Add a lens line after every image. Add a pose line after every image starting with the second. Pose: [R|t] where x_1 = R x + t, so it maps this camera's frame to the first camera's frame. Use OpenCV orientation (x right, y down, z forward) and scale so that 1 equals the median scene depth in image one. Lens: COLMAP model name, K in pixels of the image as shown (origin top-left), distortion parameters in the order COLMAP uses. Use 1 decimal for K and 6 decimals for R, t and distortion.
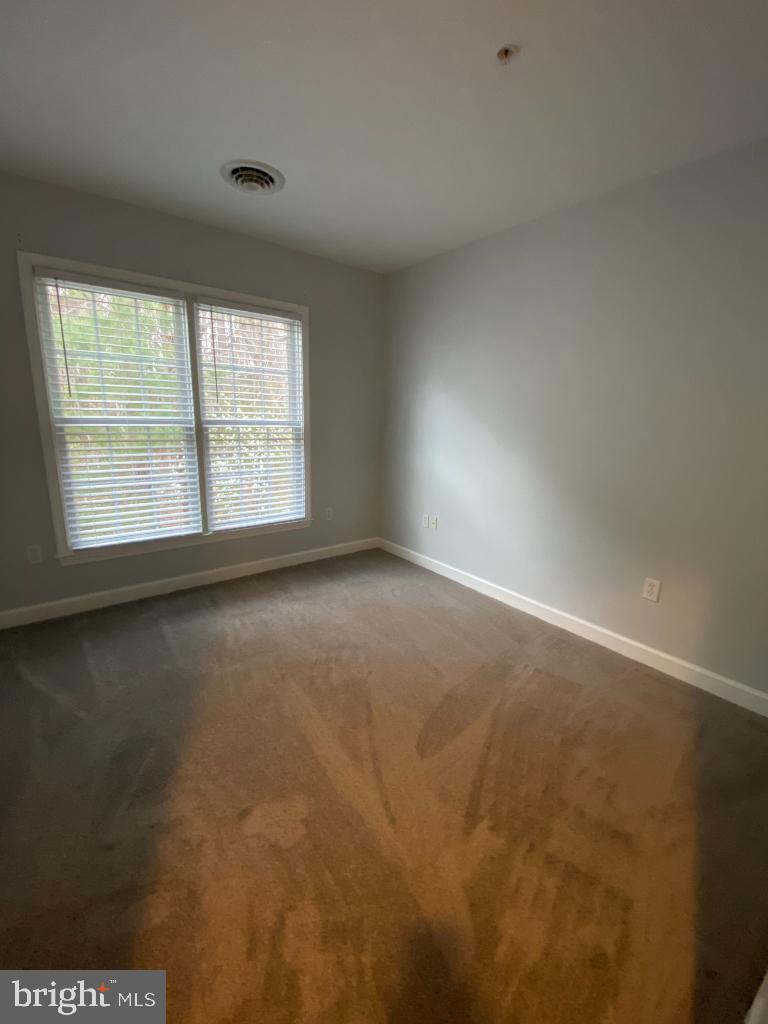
lens RADIAL K [[416.6, 0, 384.9], [0, 416.6, 501.6], [0, 0, 1]] dist [0.000341, -0.000092]
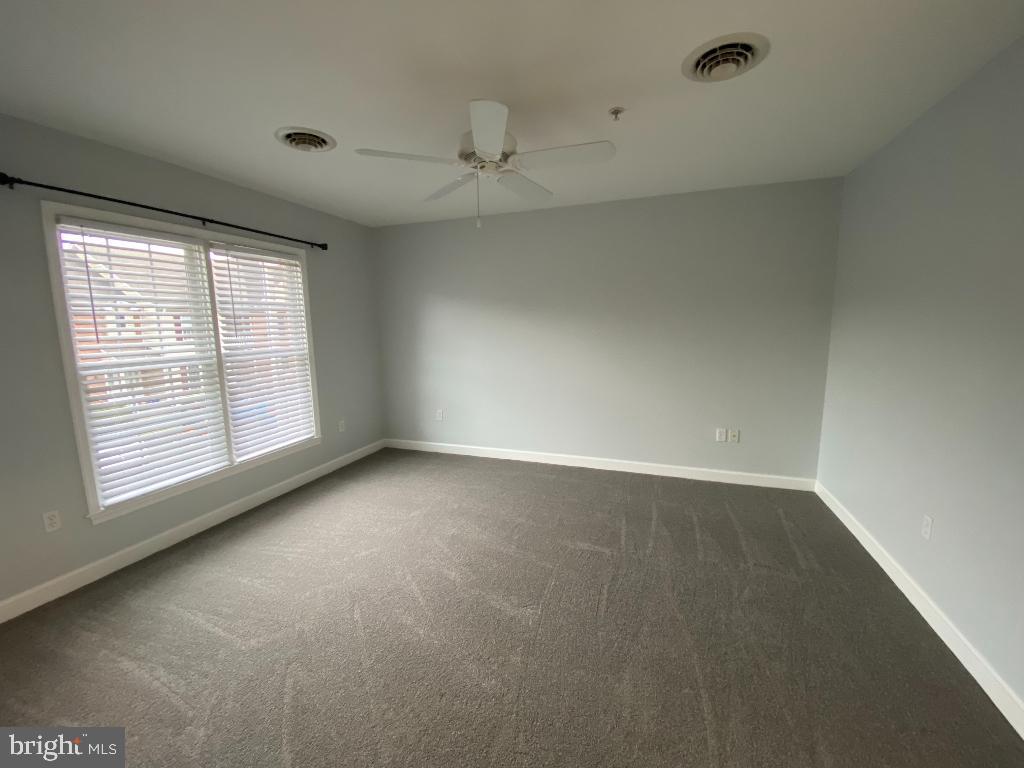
lens RADIAL K [[416.6, 0, 512.0], [0, 416.6, 384.0], [0, 0, 1]] dist [0.000341, -0.000092]
pose [[0.843164, -0.141341, 0.518747, -0.358074], [0.181765, 0.982954, -0.027617, 0.034492], [-0.506001, 0.117576, 0.854482, -0.236152]]
